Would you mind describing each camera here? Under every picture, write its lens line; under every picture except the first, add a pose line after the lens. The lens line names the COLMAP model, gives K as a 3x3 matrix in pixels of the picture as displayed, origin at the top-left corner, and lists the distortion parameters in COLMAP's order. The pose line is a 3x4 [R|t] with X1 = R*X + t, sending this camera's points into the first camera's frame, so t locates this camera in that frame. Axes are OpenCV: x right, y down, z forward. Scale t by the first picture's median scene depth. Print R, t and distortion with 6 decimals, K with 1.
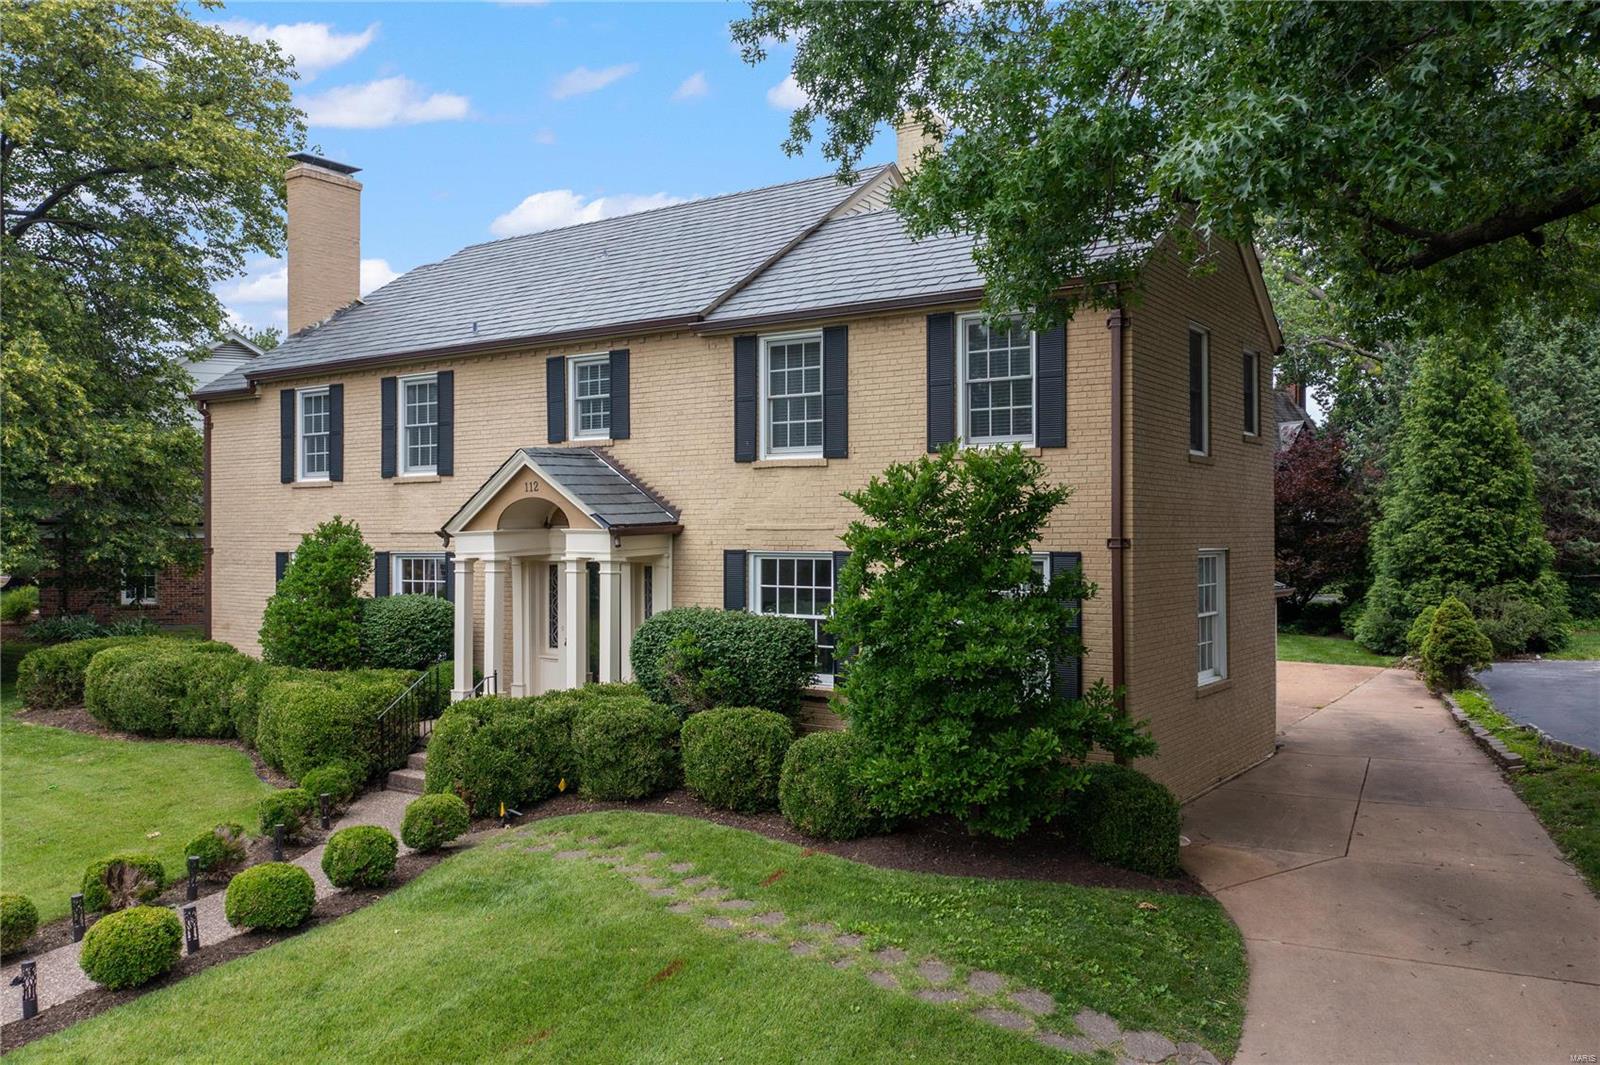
lens RADIAL K [[1269.8, 0, 800.0], [0, 1269.8, 532.5], [0, 0, 1]] dist [-0.006387, -0.001689]
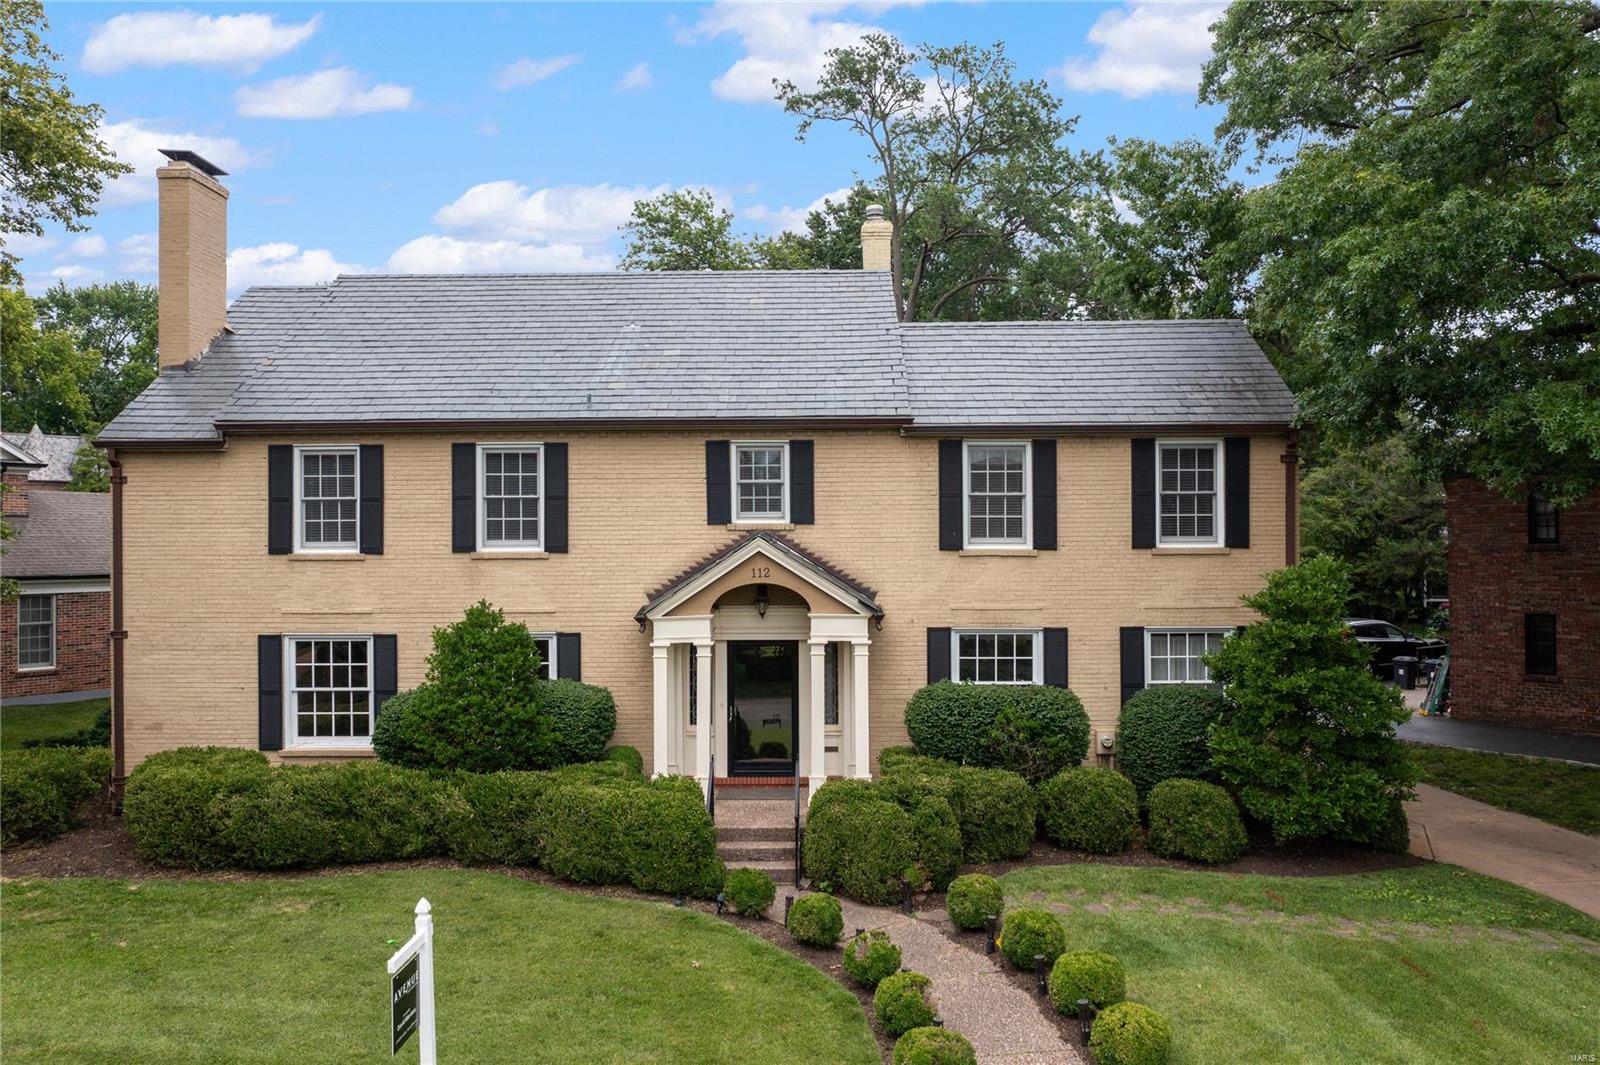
lens RADIAL K [[1271.3, 0, 800.0], [0, 1271.3, 532.5], [0, 0, 1]] dist [-0.014173, -0.001429]
pose [[0.831497, 0.001068, 0.555528, -0.759242], [0.001144, 0.999993, -0.003634, -0.064914], [-0.555528, 0.003658, 0.831490, 0.122230]]
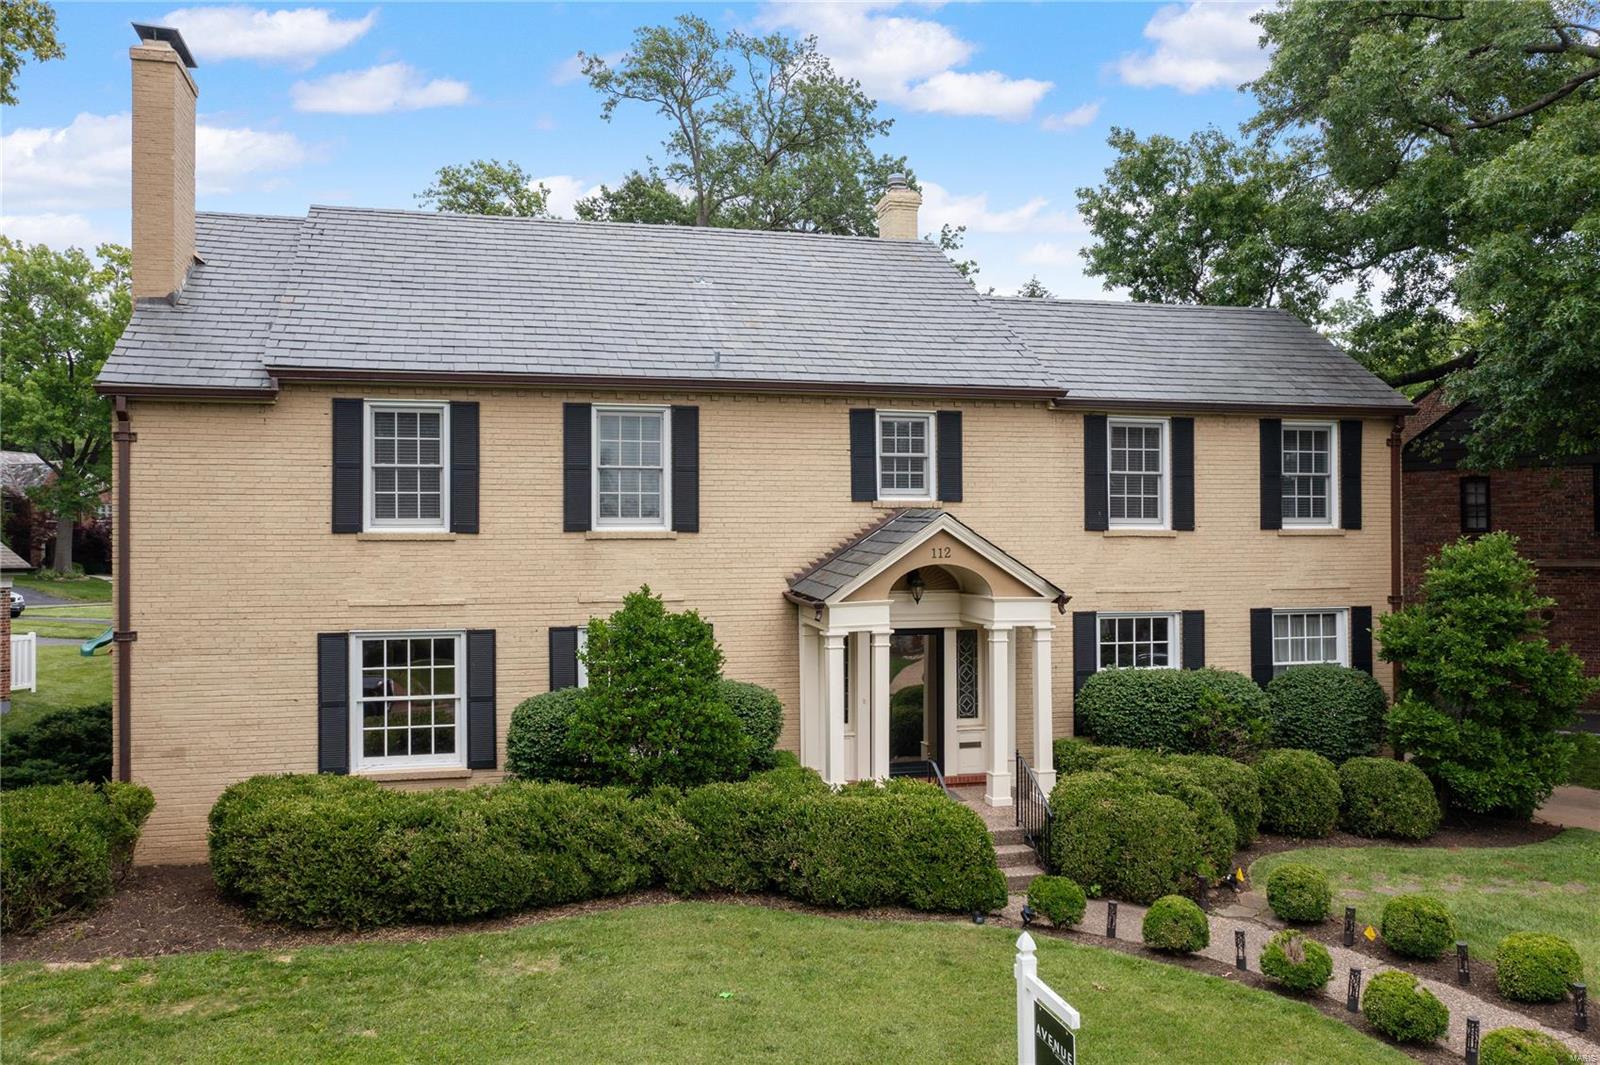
lens RADIAL K [[1269.8, 0, 800.0], [0, 1269.8, 532.5], [0, 0, 1]] dist [-0.006387, -0.001689]
pose [[0.650926, 0.006562, 0.759113, -0.993961], [0.001006, 0.999954, -0.009507, -0.042139], [-0.759140, 0.006952, 0.650890, 0.466620]]
